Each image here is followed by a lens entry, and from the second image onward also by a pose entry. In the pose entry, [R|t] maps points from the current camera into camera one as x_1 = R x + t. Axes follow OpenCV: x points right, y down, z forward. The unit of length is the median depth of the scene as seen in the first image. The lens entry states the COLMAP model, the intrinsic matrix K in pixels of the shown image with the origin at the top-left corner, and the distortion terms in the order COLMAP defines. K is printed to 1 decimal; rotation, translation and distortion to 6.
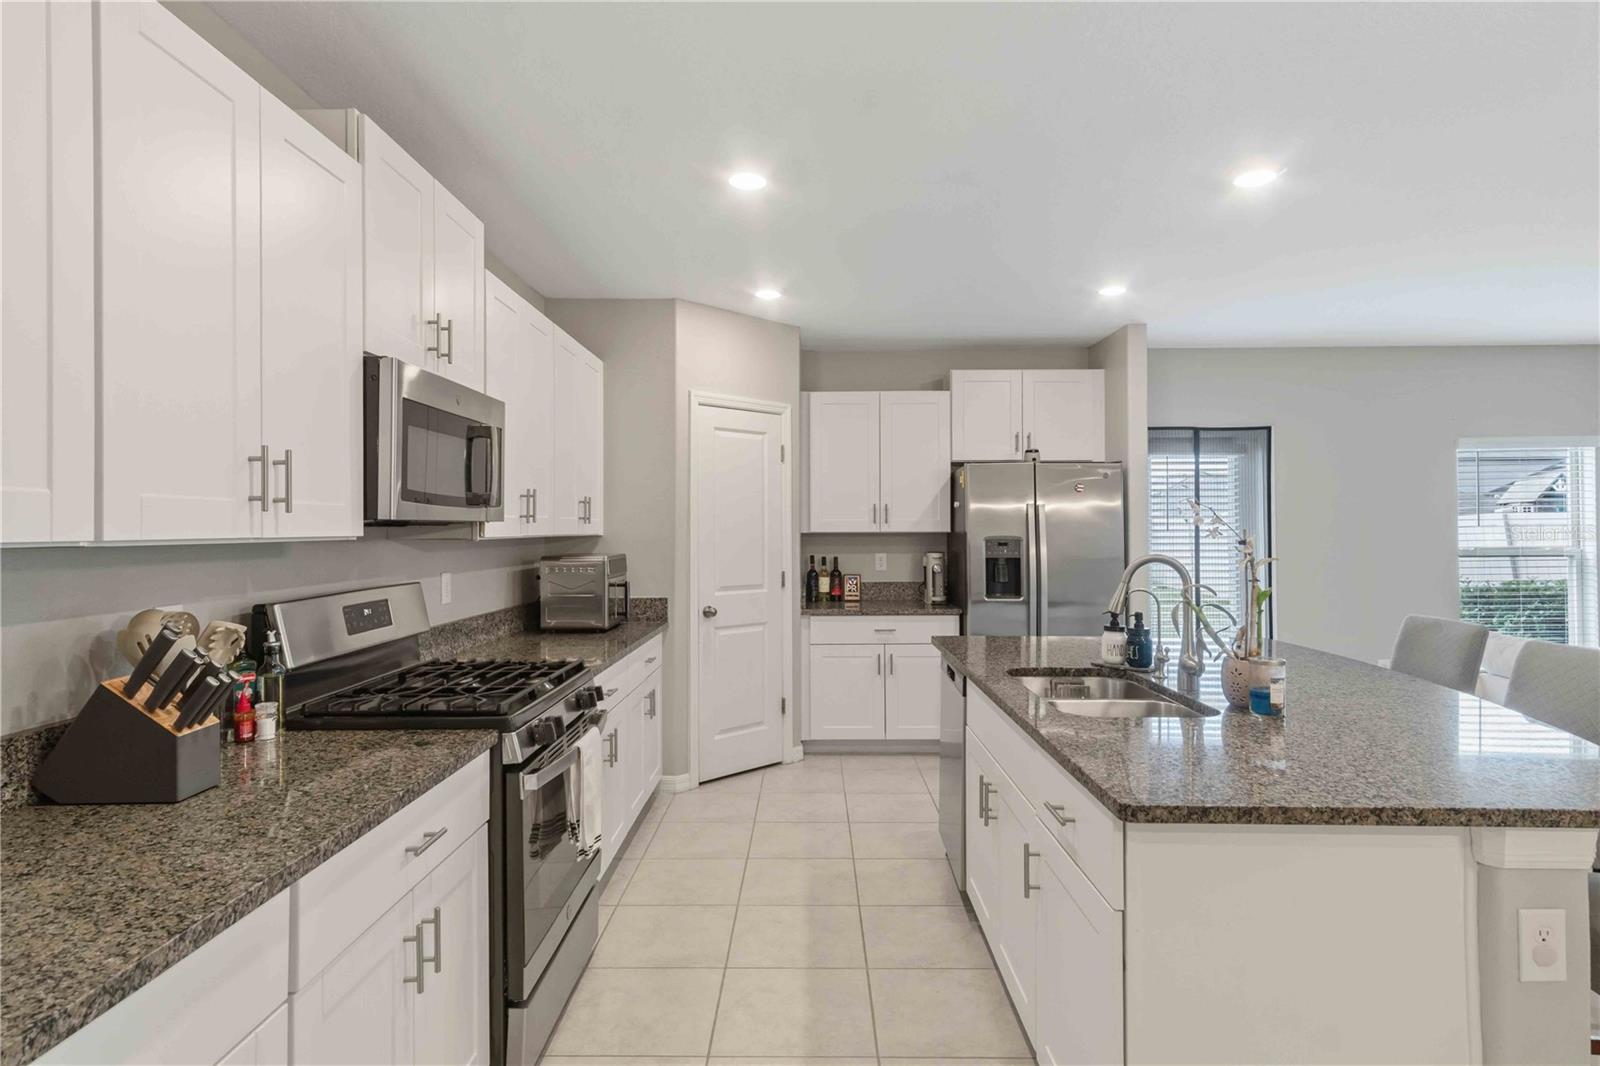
lens RADIAL K [[848.5, 0, 798.9], [0, 848.5, 524.0], [0, 0, 1]] dist [0.009707, 0.000432]
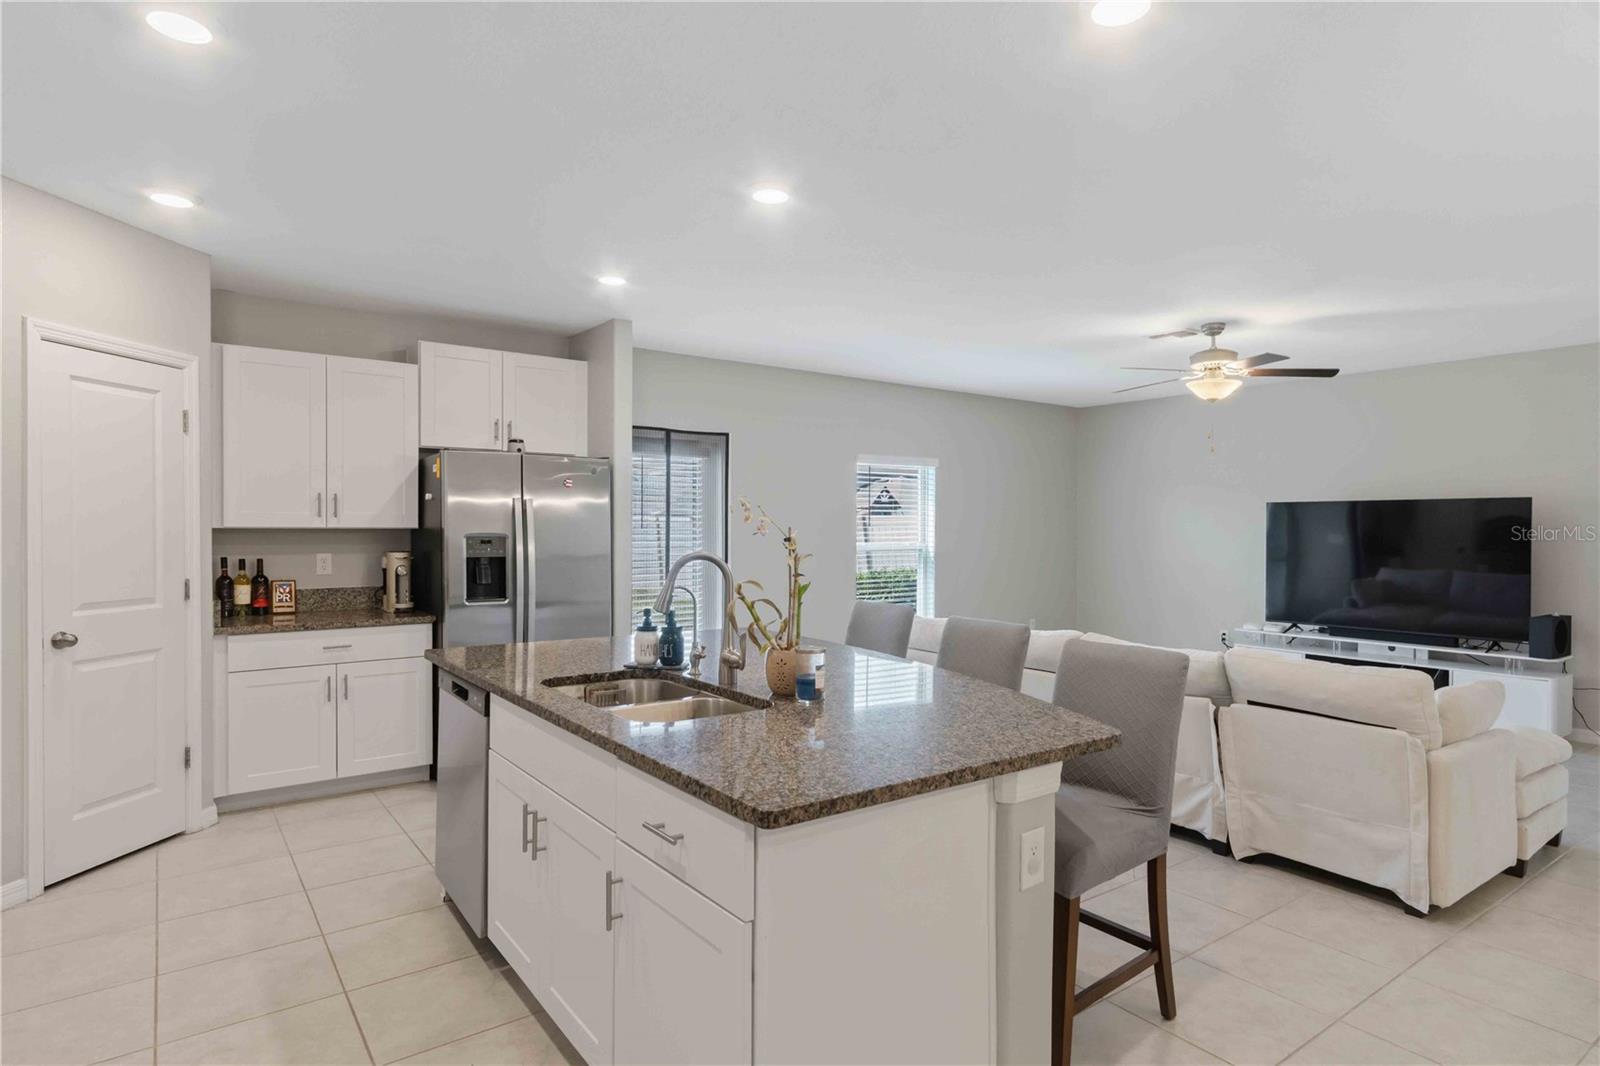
lens RADIAL K [[871.7, 0, 803.0], [0, 871.7, 539.4], [0, 0, 1]] dist [0.011101, 0.000762]
pose [[0.798217, -0.001339, 0.602369, -0.051244], [-0.011592, 0.999778, 0.017583, 0.000780], [-0.602259, -0.021017, 0.798024, 0.053896]]
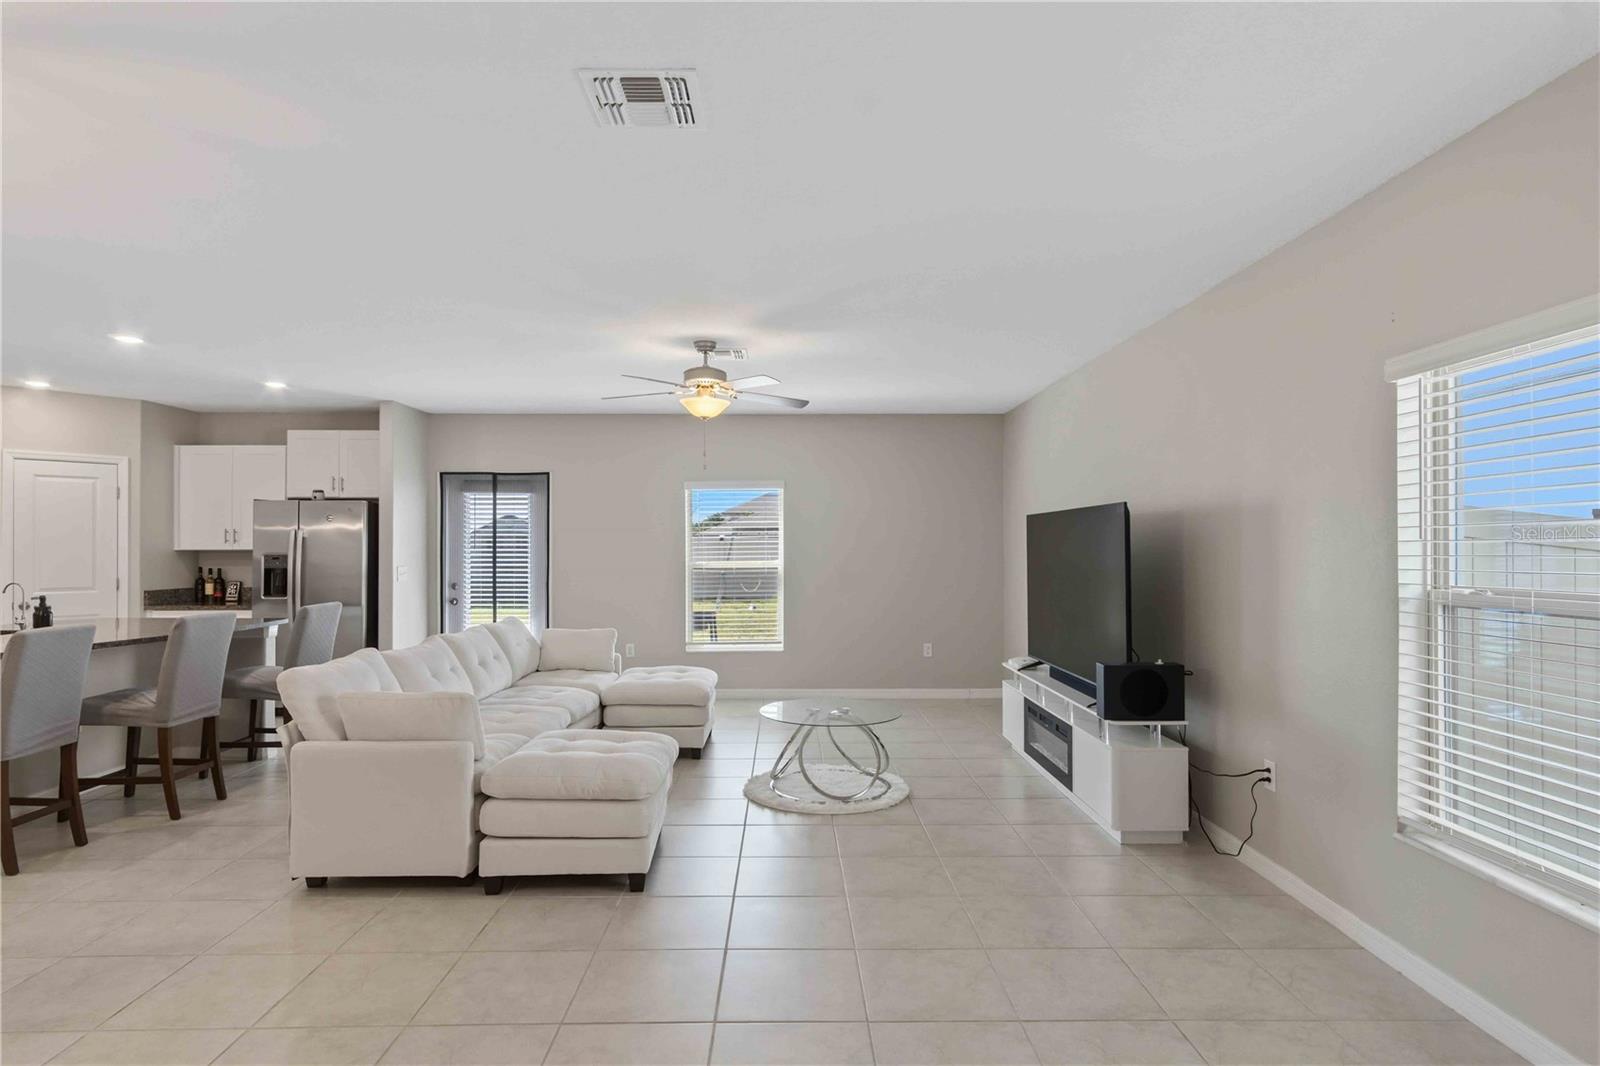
lens RADIAL K [[843.1, 0, 795.6], [0, 843.1, 536.2], [0, 0, 1]] dist [0.007874, 0.002193]
pose [[0.999597, 0.002653, 0.028267, 1.062542], [-0.002465, 0.999975, -0.006700, -0.005497], [-0.028284, 0.006627, 0.999578, -0.416426]]
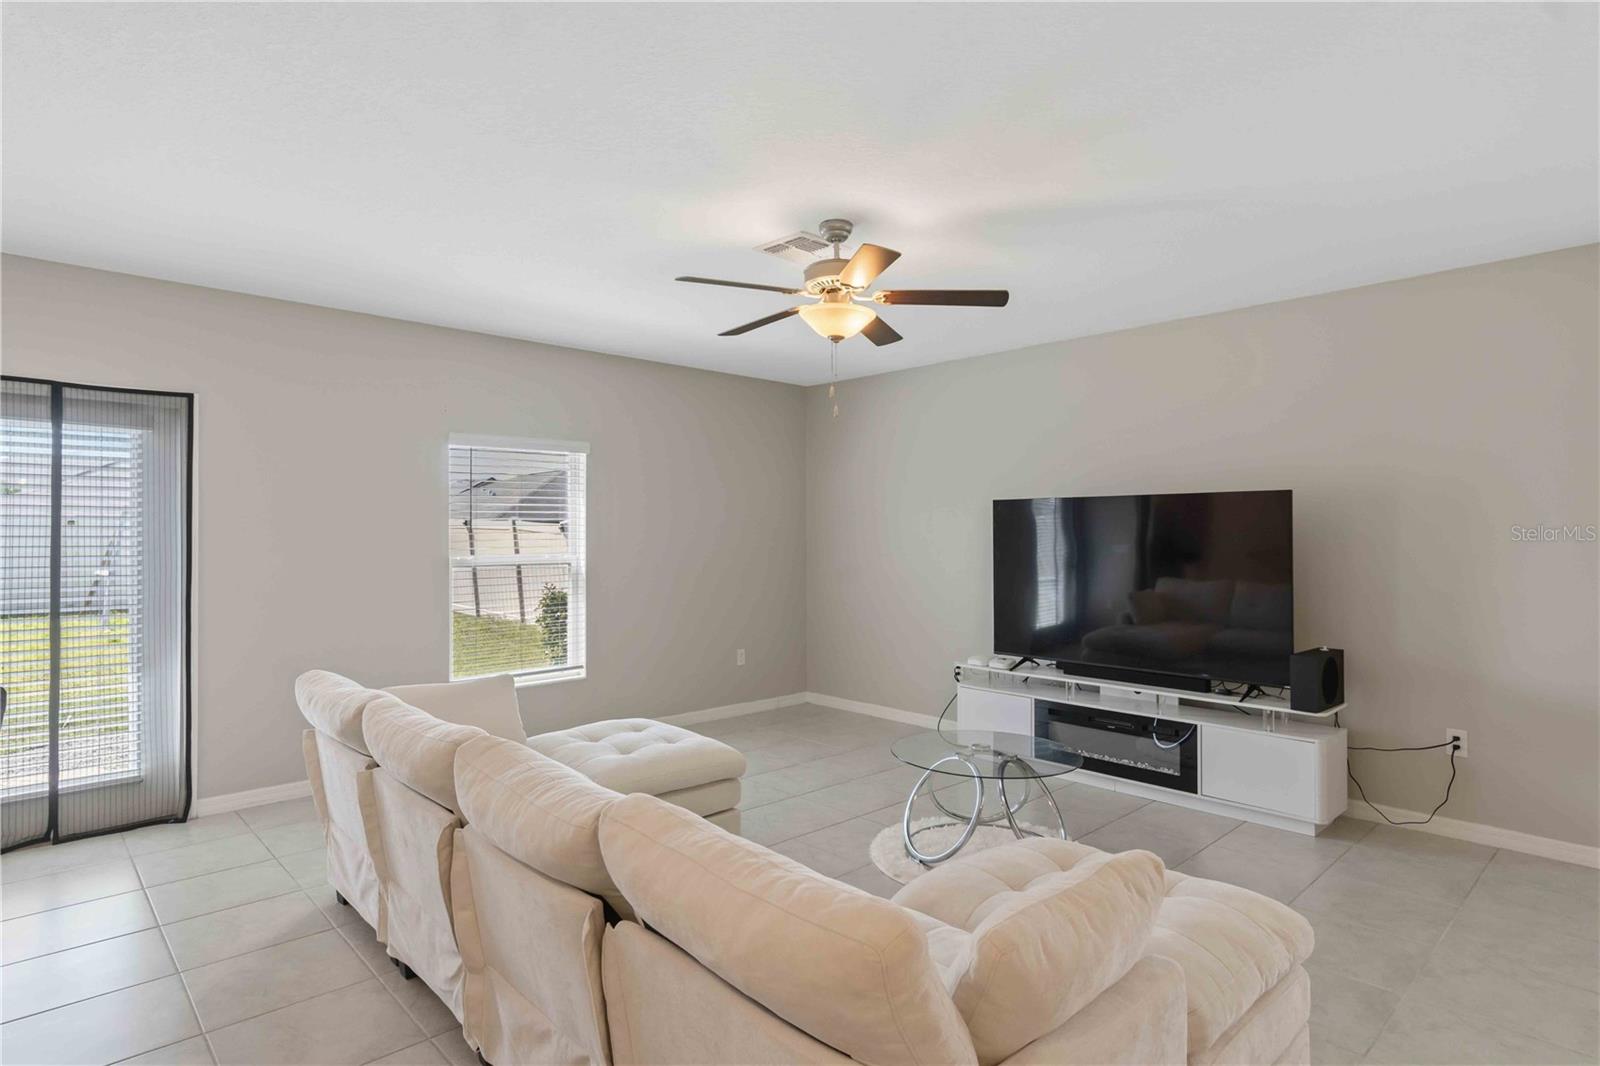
lens RADIAL K [[848.5, 0, 798.9], [0, 848.5, 524.0], [0, 0, 1]] dist [0.009707, 0.000432]
pose [[0.719149, 0.010842, 0.694772, 0.492834], [-0.007238, 0.999941, -0.008112, -0.001951], [-0.694819, 0.000805, 0.719185, 0.138255]]
